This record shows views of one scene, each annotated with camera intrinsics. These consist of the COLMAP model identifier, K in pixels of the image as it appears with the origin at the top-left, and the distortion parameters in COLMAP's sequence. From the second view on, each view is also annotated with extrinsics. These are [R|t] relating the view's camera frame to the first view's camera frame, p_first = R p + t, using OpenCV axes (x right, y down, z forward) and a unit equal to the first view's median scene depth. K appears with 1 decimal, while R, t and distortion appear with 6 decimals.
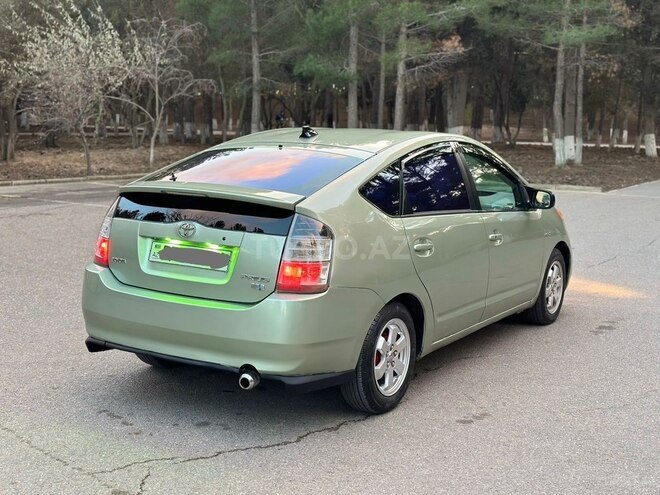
lens RADIAL K [[908.8, 0, 329.9], [0, 908.8, 247.5], [0, 0, 1]] dist [0.138479, 0.000000]
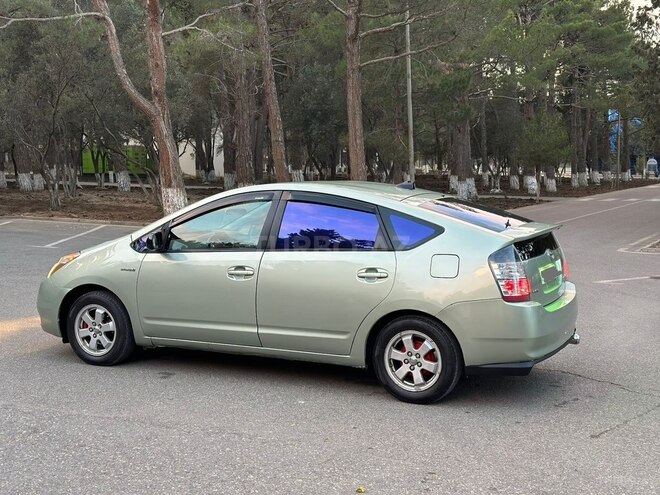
lens RADIAL K [[908.8, 0, 329.8], [0, 908.8, 248.4], [0, 0, 1]] dist [0.138479, 0.000000]
pose [[-0.128865, -0.115310, 0.984935, -1.397734], [0.120293, 0.984064, 0.130947, -0.239429], [-0.984339, 0.135356, -0.112940, 1.374034]]
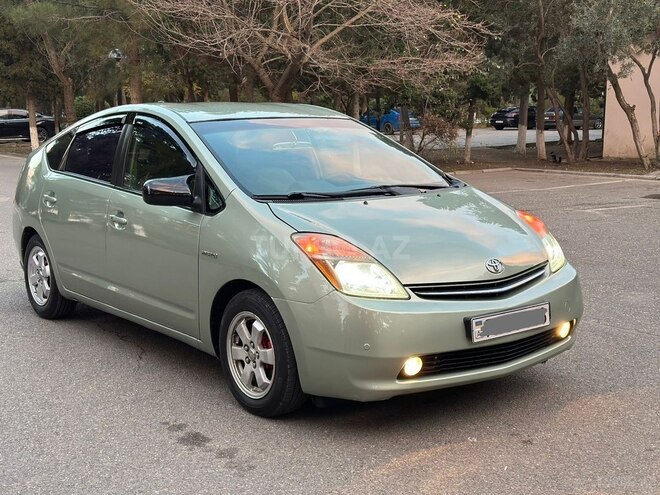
lens RADIAL K [[908.8, 0, 327.4], [0, 908.8, 246.1], [0, 0, 1]] dist [0.138479, 0.000000]
pose [[-0.356125, 0.113088, -0.927570, 1.108772], [-0.131721, 0.976663, 0.169645, -0.194727], [0.925108, 0.182595, -0.332918, 1.760245]]
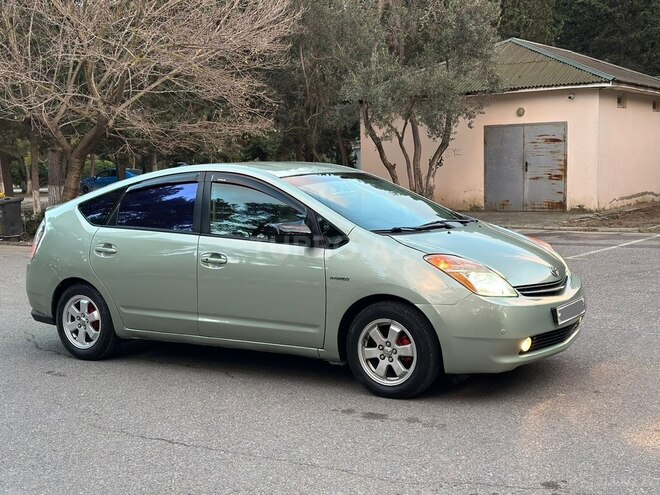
lens RADIAL K [[908.8, 0, 335.1], [0, 908.8, 248.6], [0, 0, 1]] dist [0.138479, 0.000000]
pose [[-0.022824, 0.063725, -0.997706, 1.456814], [-0.111000, 0.991635, 0.065876, -0.131411], [0.993558, 0.112249, -0.015560, 1.364816]]
